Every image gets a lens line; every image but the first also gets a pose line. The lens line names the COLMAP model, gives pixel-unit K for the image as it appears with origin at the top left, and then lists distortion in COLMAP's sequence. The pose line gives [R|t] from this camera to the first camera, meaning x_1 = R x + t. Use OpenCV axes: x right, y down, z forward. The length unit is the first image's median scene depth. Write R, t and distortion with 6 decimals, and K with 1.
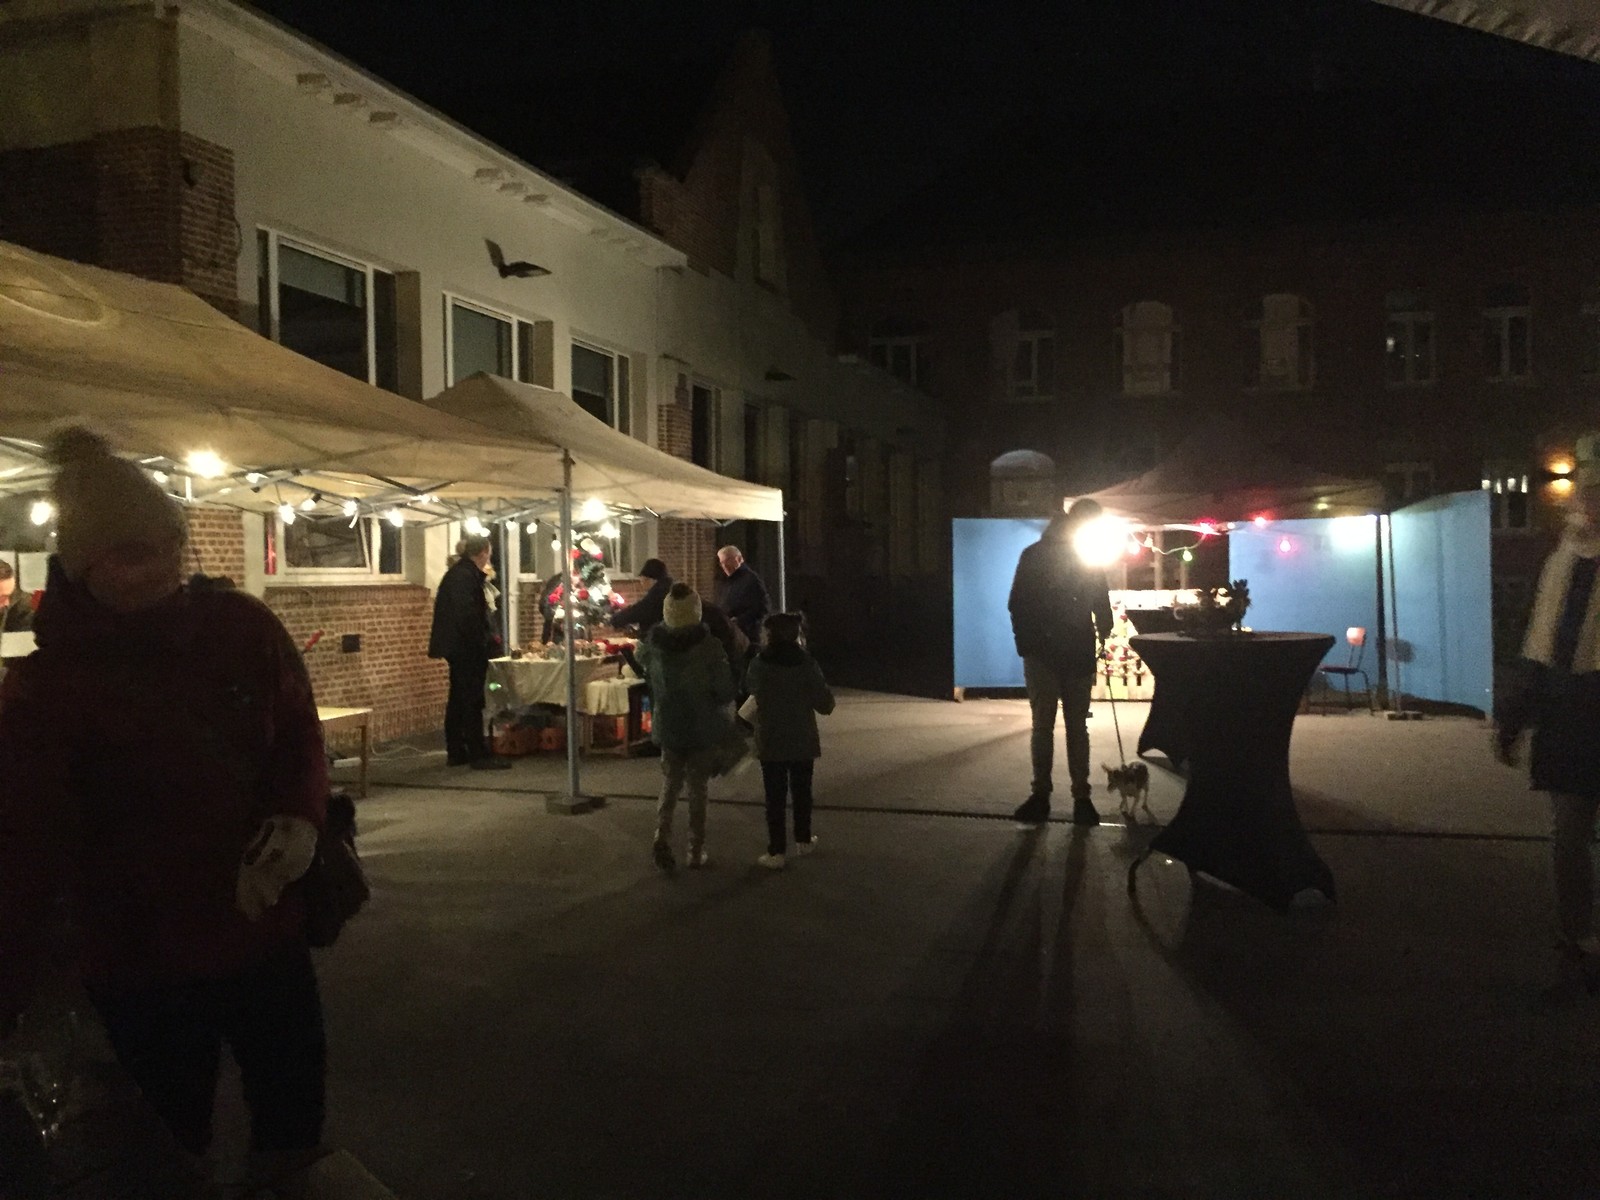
lens RADIAL K [[1327.9, 0, 797.8], [0, 1327.9, 599.5], [0, 0, 1]] dist [0.007766, -0.004753]
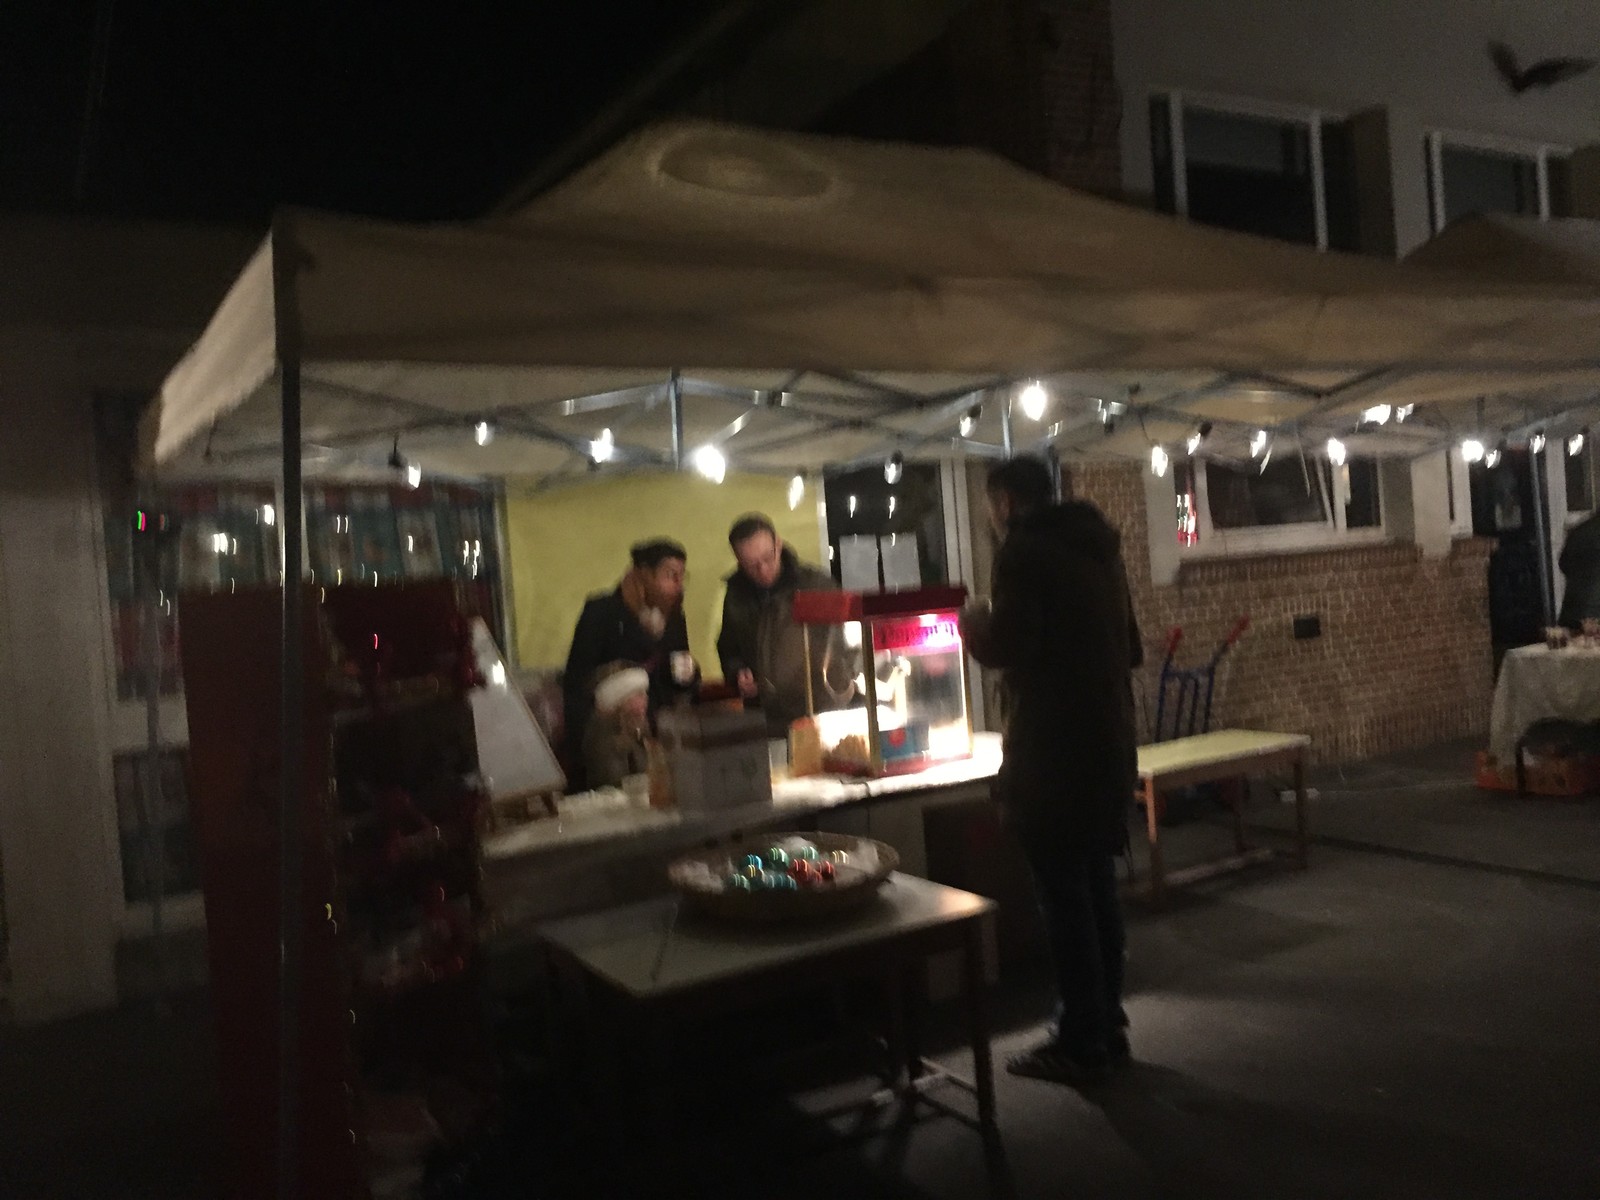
lens RADIAL K [[1327.9, 0, 793.8], [0, 1327.9, 598.3], [0, 0, 1]] dist [0.007766, -0.004753]
pose [[0.736189, -0.030046, -0.676108, -0.043552], [0.053737, 0.998455, 0.014142, -0.008796], [0.674639, -0.046743, 0.736667, 0.254264]]
